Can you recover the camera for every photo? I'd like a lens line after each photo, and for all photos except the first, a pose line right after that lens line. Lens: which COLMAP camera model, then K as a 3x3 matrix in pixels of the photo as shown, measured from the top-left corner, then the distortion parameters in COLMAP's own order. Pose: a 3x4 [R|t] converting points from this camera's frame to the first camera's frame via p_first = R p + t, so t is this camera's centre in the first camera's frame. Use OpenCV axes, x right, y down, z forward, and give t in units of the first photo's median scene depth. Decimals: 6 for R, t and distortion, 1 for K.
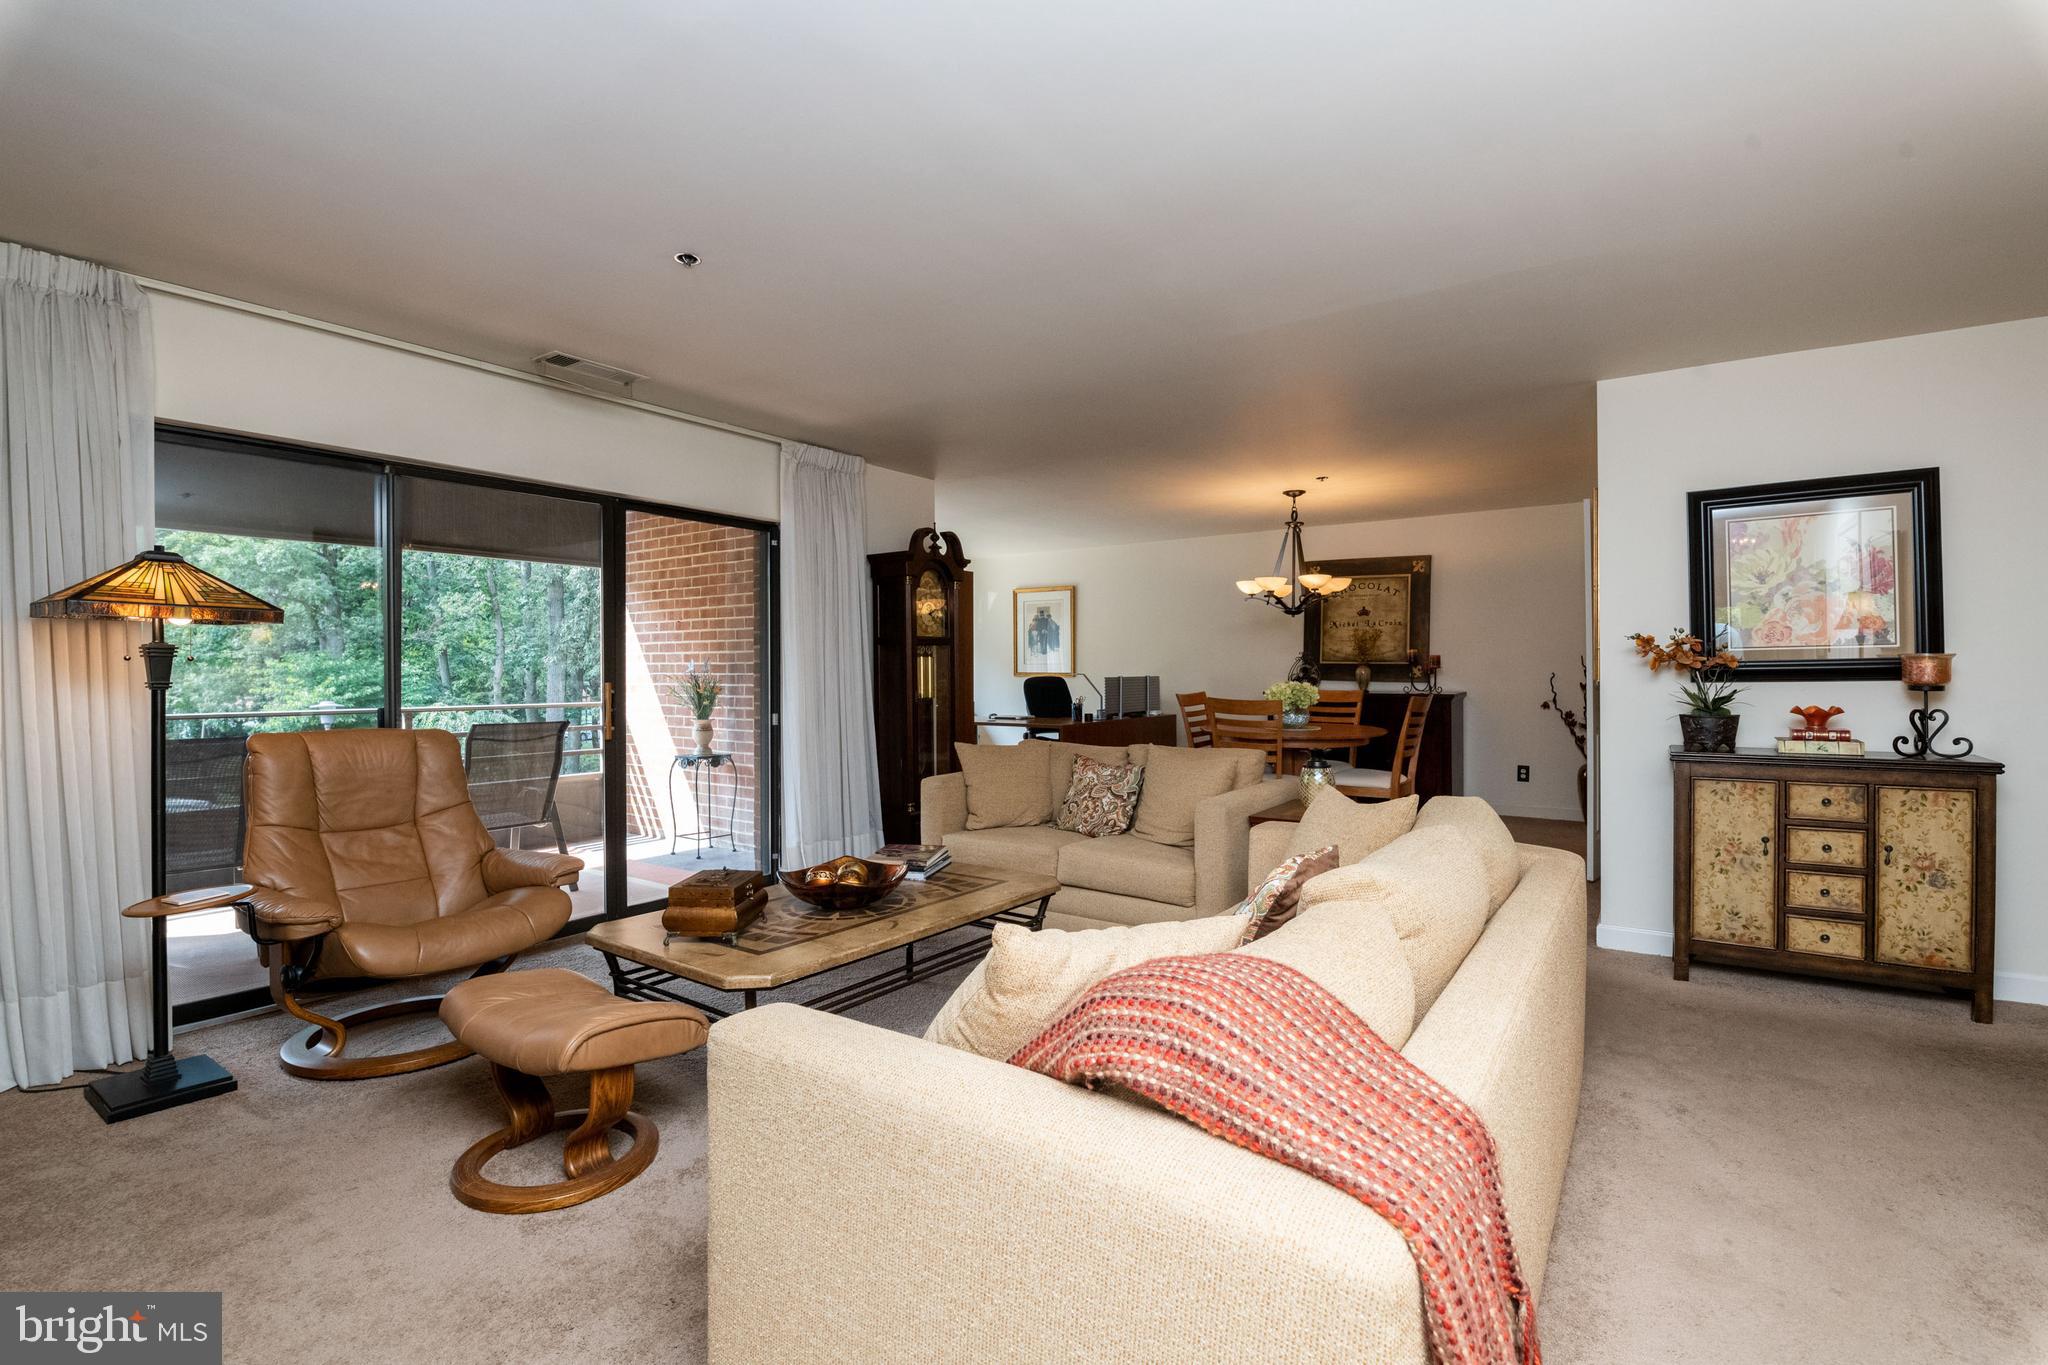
lens RADIAL K [[904.6, 0, 1024.1], [0, 904.6, 670.4], [0, 0, 1]] dist [-0.022097, -0.000519]
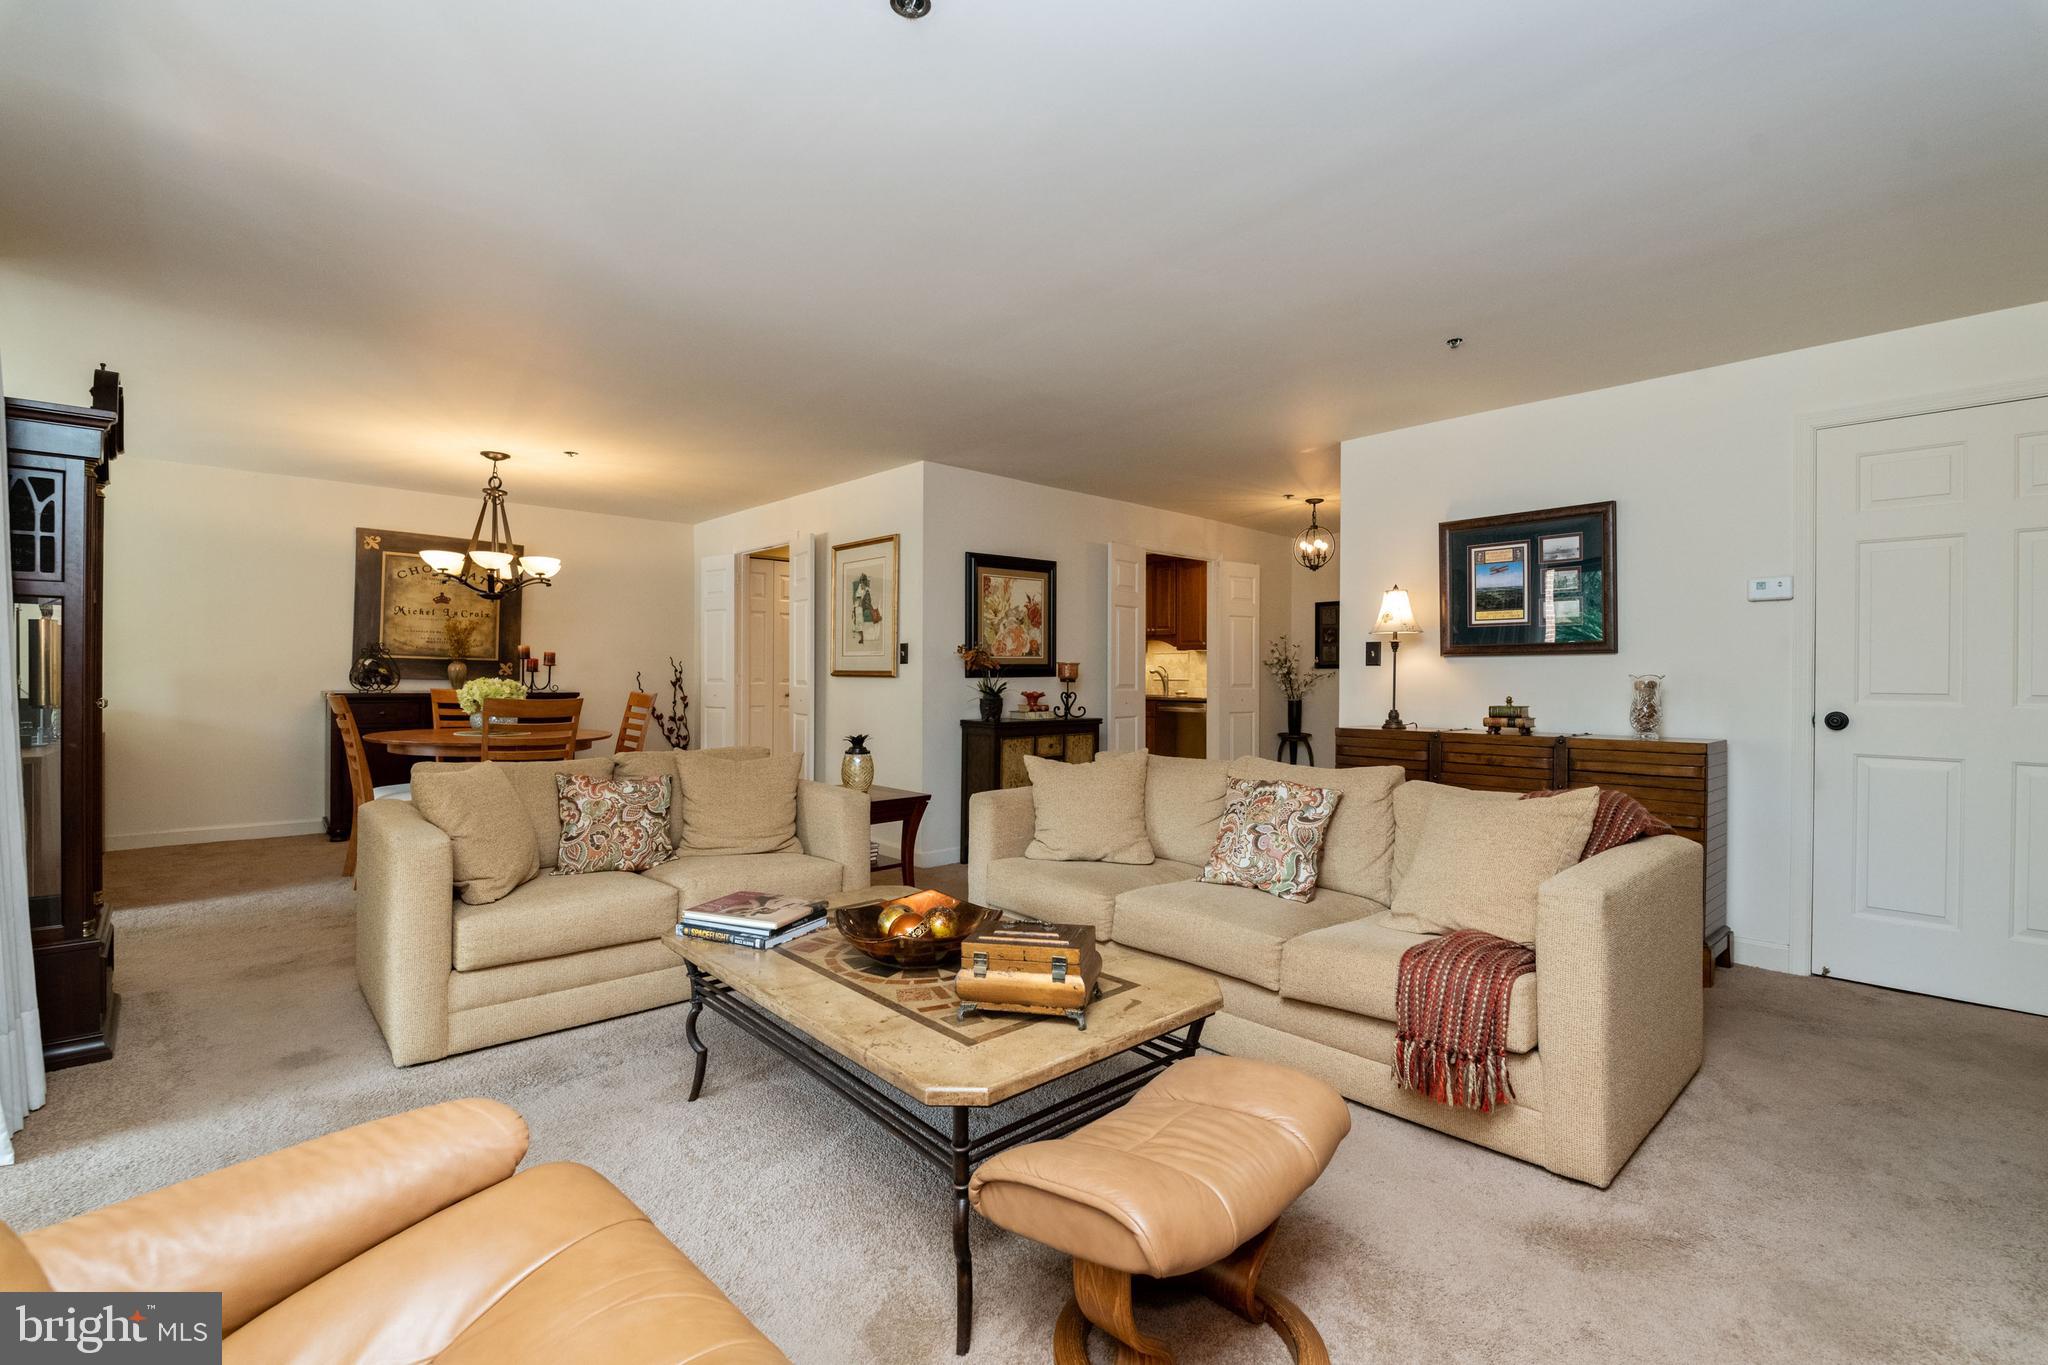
lens RADIAL K [[907.5, 0, 1033.3], [0, 907.5, 666.6], [0, 0, 1]] dist [-0.002114, -0.000945]
pose [[0.201236, 0.015749, 0.979416, -0.364536], [-0.008401, 0.999862, -0.014352, 0.007704], [-0.979507, -0.005340, 0.201340, 0.286133]]
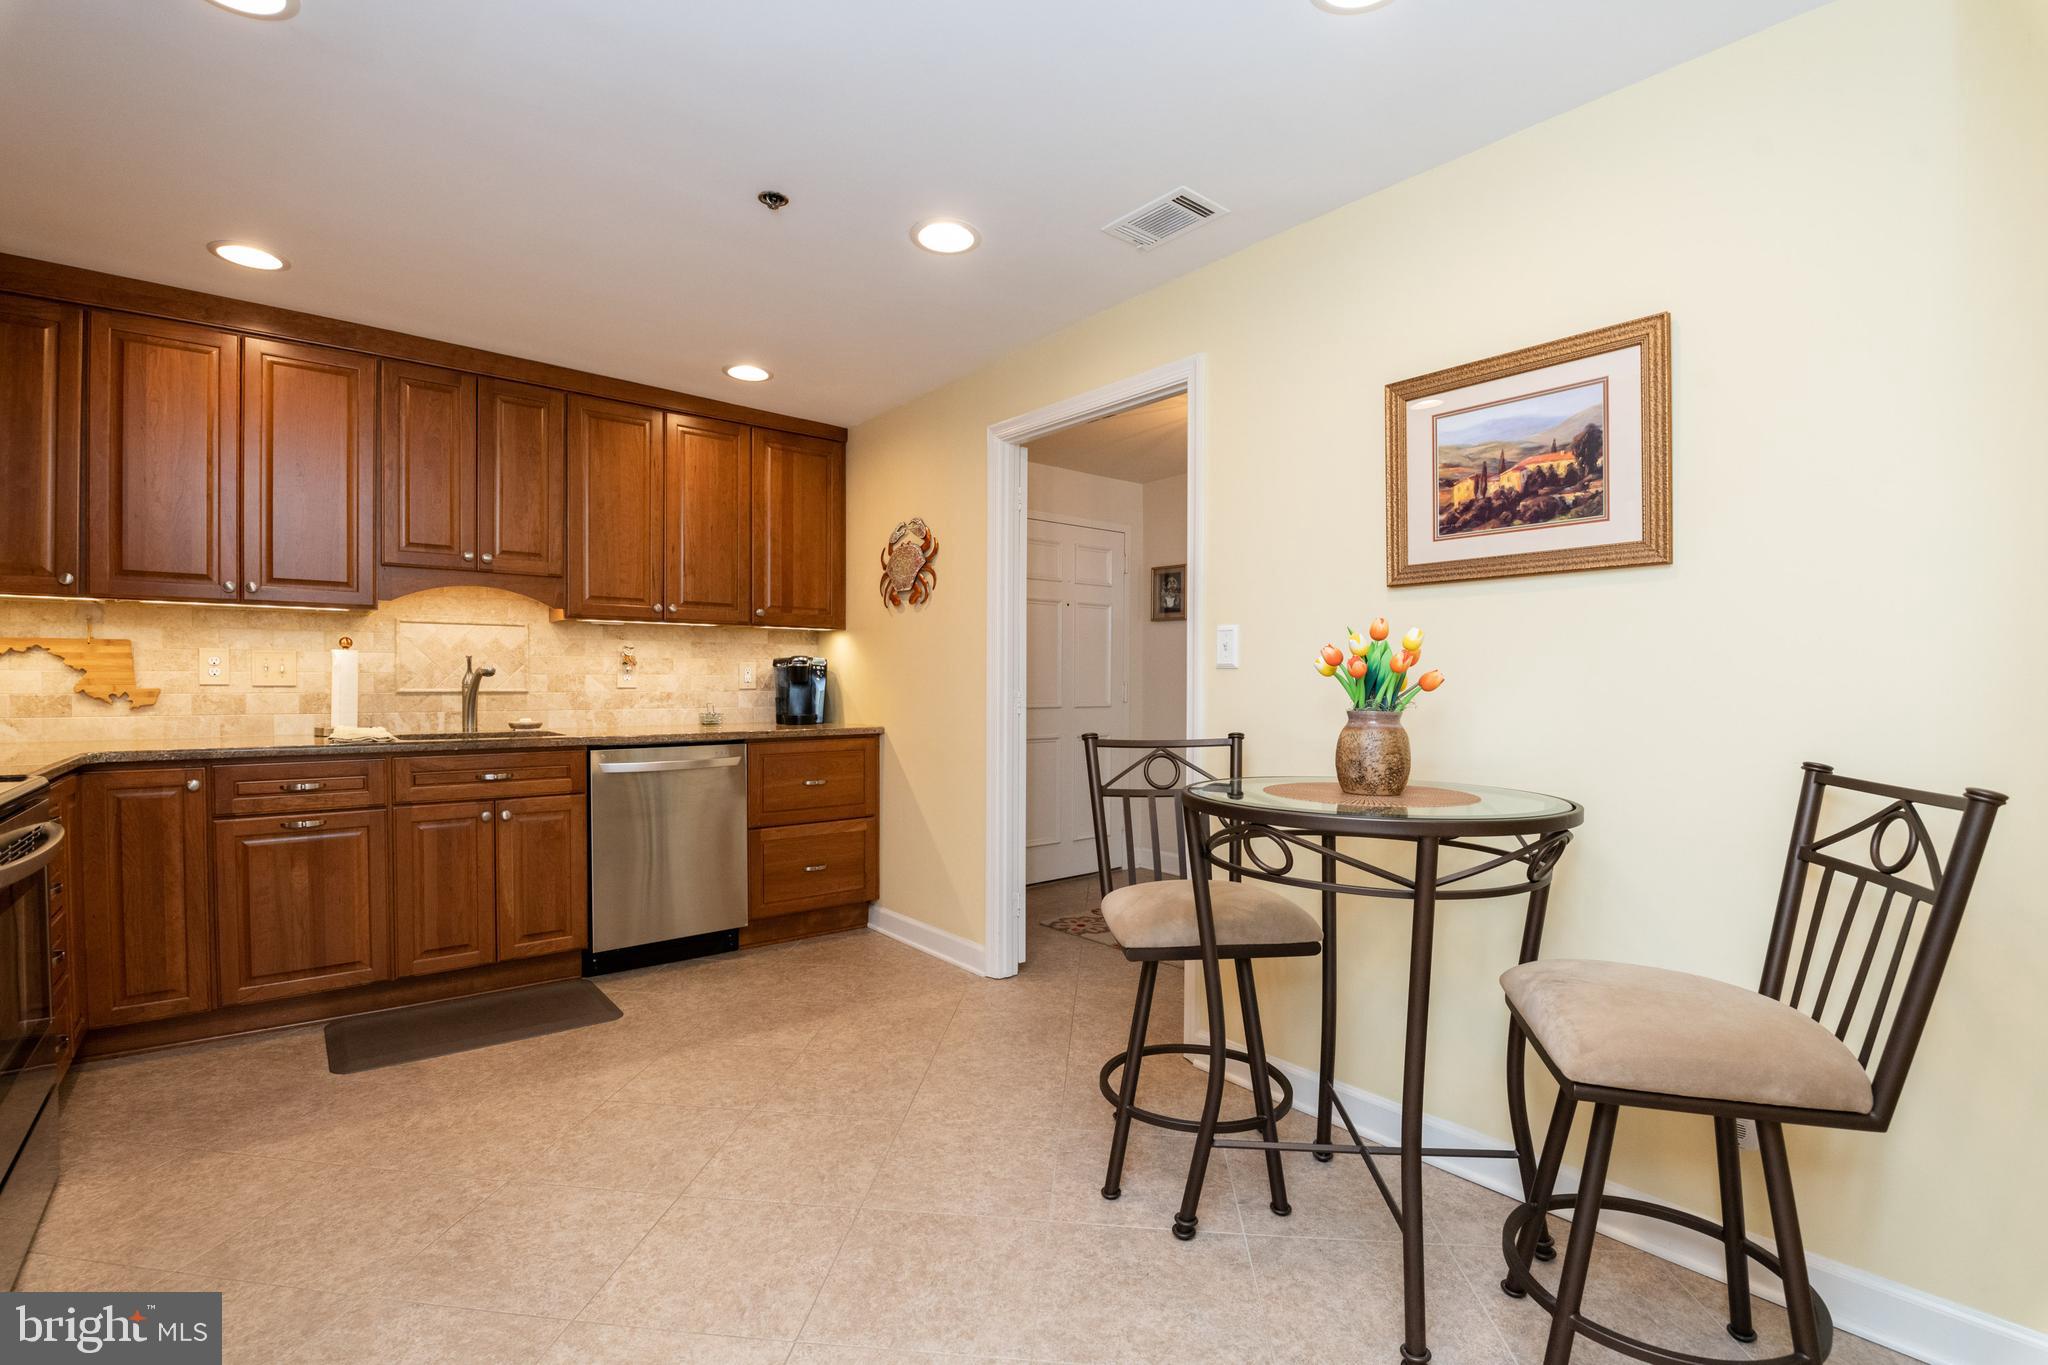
lens RADIAL K [[899.1, 0, 1031.1], [0, 899.1, 697.5], [0, 0, 1]] dist [0.000565, -0.011691]
pose [[-0.963728, -0.004193, 0.266853, 0.506585], [0.000400, 0.999853, 0.017154, 0.000925], [-0.266886, 0.016639, -0.963584, 0.748406]]
